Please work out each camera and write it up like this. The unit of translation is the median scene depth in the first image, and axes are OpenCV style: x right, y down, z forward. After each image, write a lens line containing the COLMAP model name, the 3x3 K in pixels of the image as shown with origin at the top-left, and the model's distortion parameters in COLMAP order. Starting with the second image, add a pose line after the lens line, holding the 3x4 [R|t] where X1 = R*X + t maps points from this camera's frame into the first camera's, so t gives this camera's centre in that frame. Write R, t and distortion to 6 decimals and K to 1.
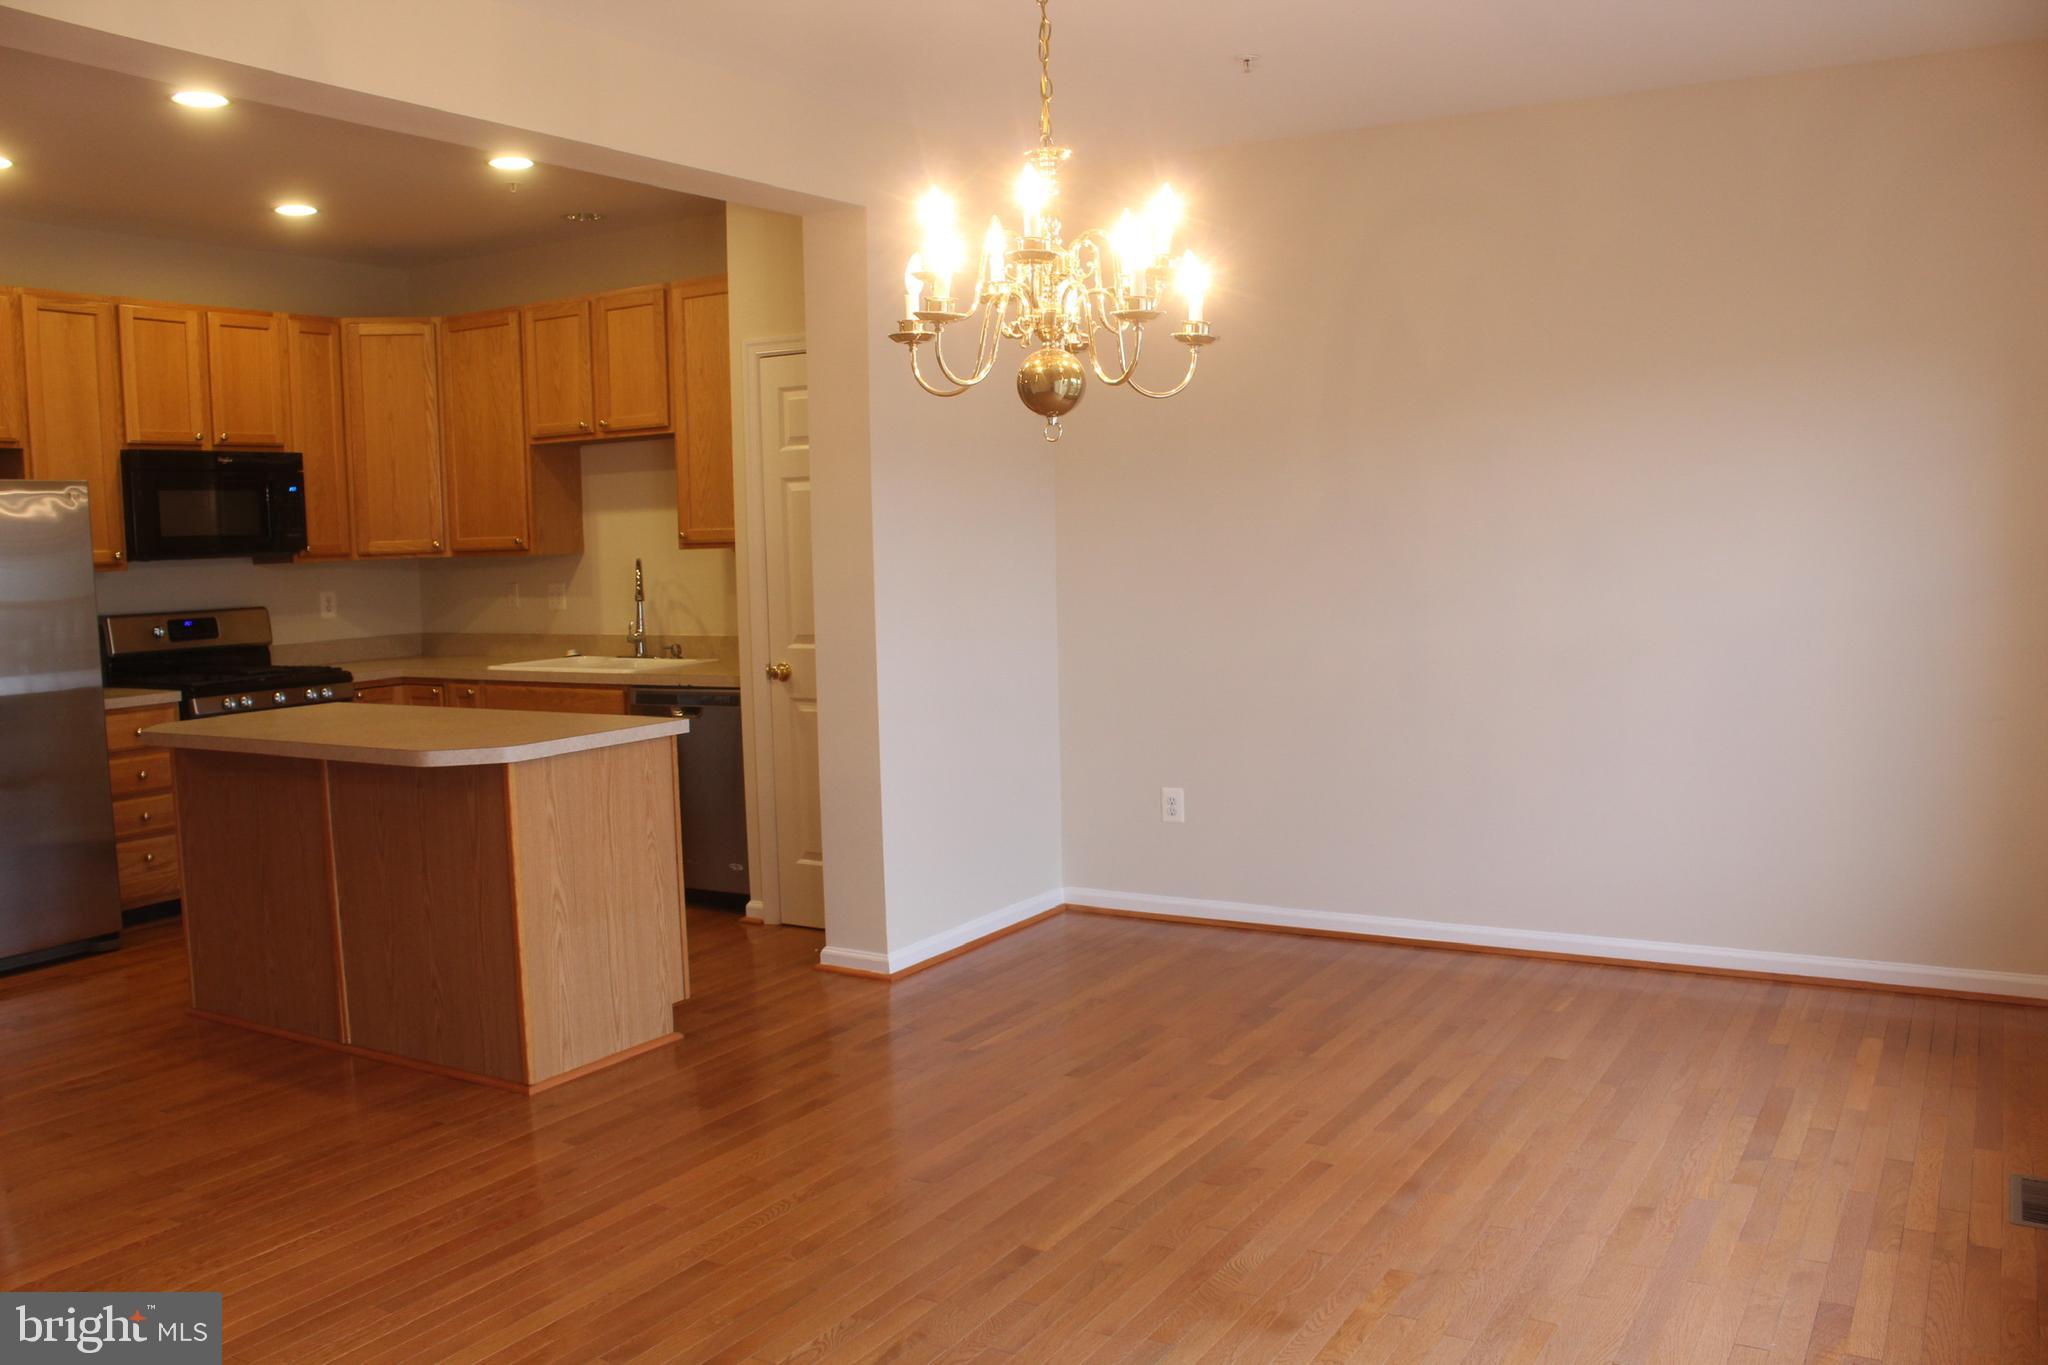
lens RADIAL K [[1727.5, 0, 1024.0], [0, 1727.5, 682.5], [0, 0, 1]] dist [-0.160534, 0.146863]
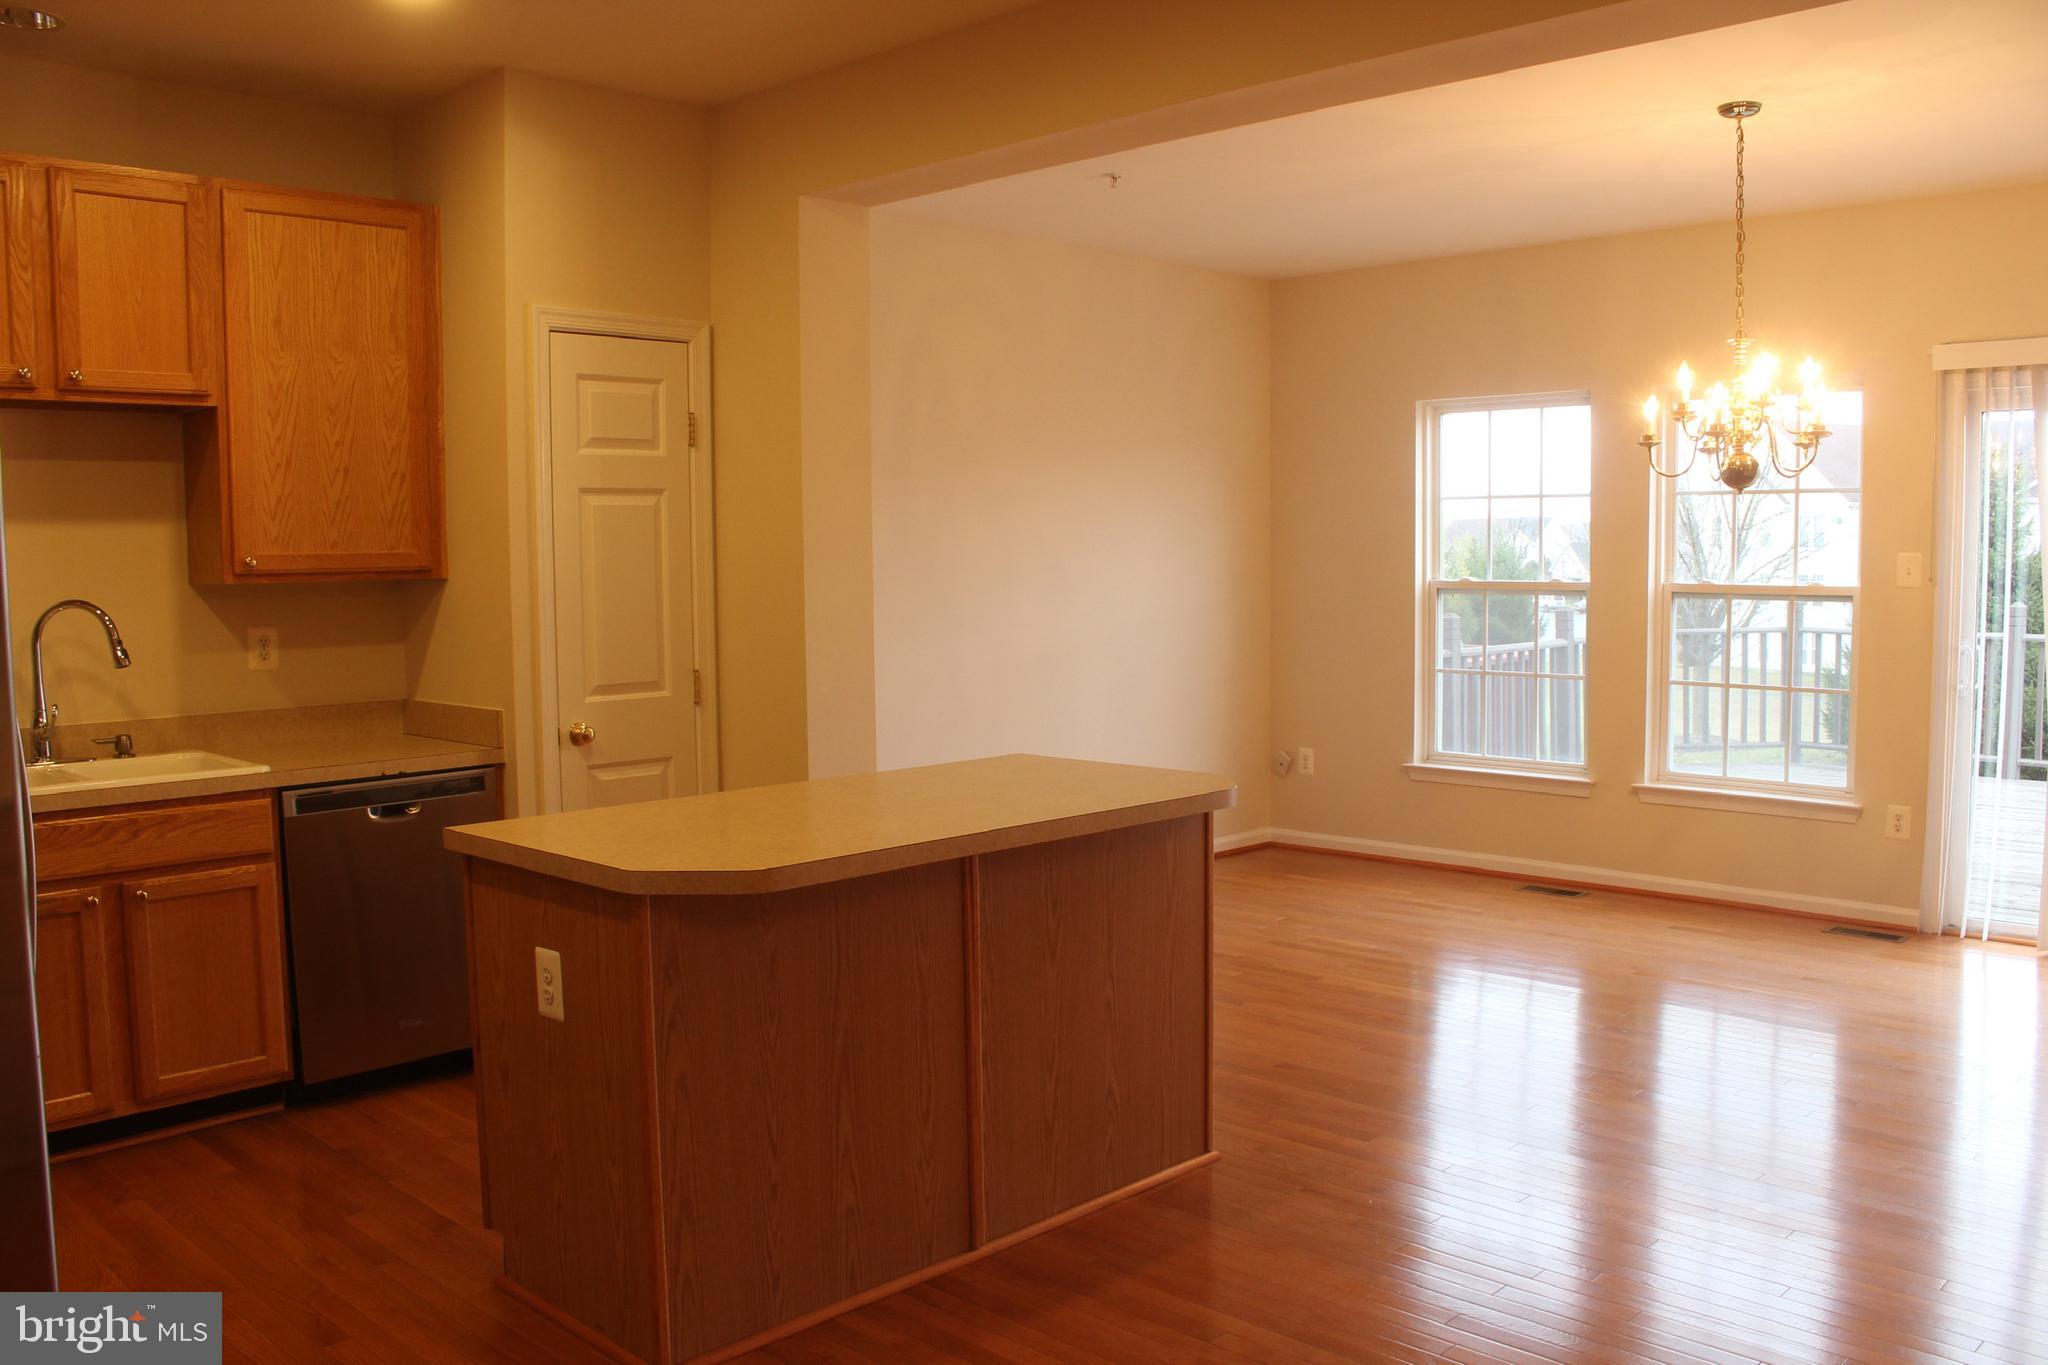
lens RADIAL K [[1727.5, 0, 1024.0], [0, 1727.5, 682.5], [0, 0, 1]] dist [-0.160534, 0.146863]
pose [[0.227570, -0.052406, 0.972351, -0.853800], [0.088894, 0.995499, 0.032849, -0.037102], [-0.969696, 0.078961, 0.231204, 0.619685]]
